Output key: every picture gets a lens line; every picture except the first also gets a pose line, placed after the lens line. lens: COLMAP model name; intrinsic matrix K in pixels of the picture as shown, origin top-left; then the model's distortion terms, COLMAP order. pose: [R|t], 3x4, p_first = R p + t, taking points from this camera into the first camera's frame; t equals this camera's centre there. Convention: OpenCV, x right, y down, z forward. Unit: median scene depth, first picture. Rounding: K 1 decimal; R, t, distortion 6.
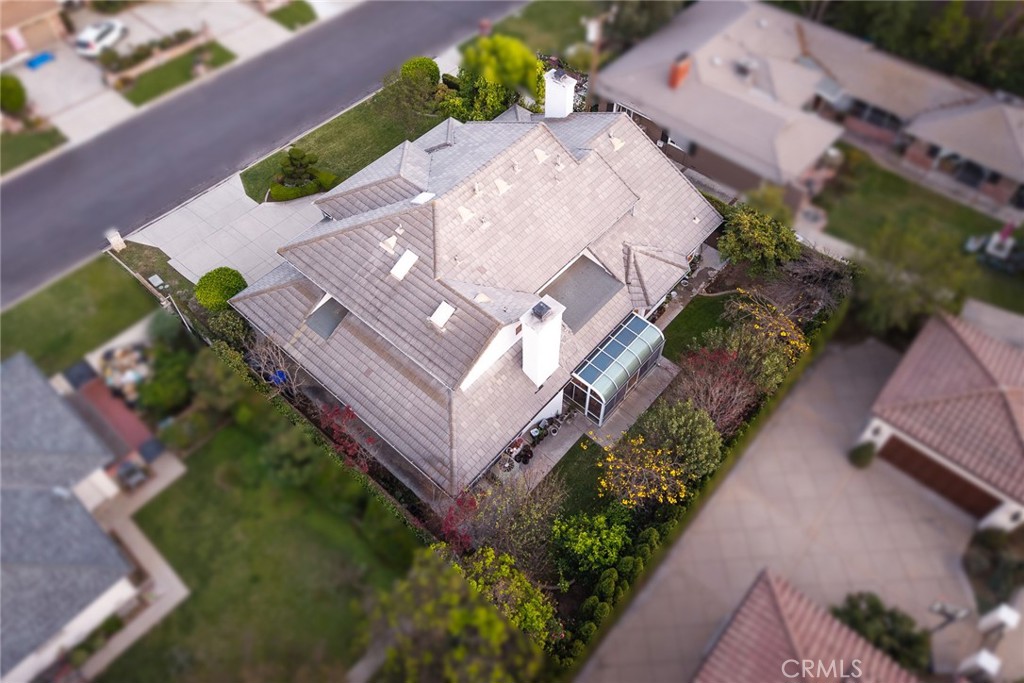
lens RADIAL K [[675.3, 0, 512.0], [0, 675.3, 341.5], [0, 0, 1]] dist [0.068646, -0.000917]
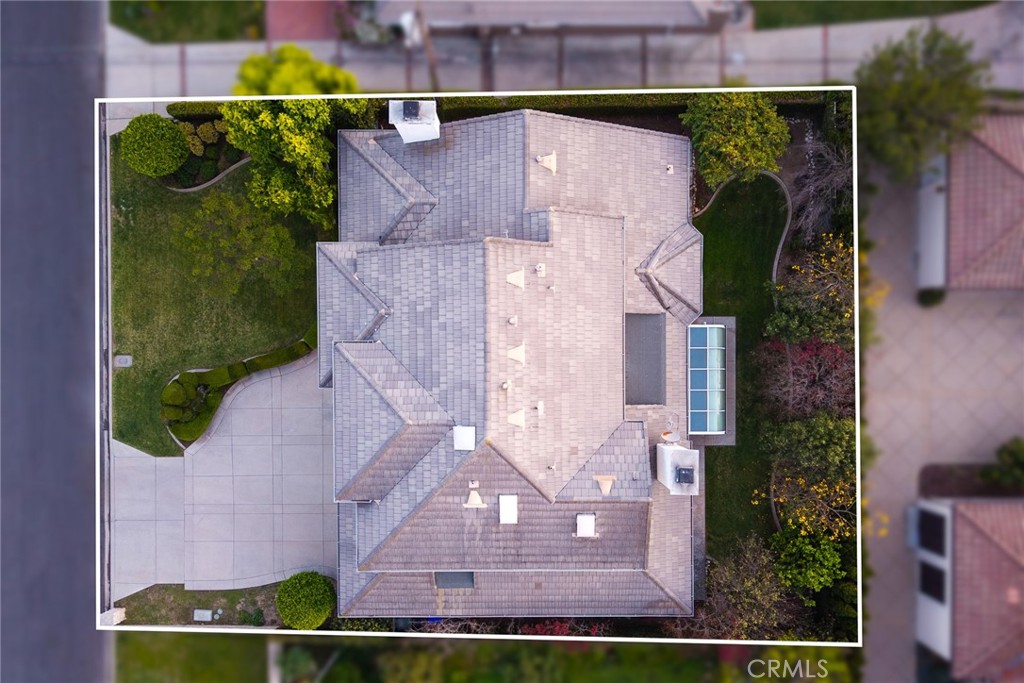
lens RADIAL K [[707.6, 0, 548.4], [0, 707.6, 405.6], [0, 0, 1]] dist [0.059151, -0.002907]
pose [[0.746720, -0.665135, -0.002090, -0.026973], [0.535362, 0.599159, 0.595312, -0.680738], [-0.394711, -0.445650, 0.803492, 0.282387]]
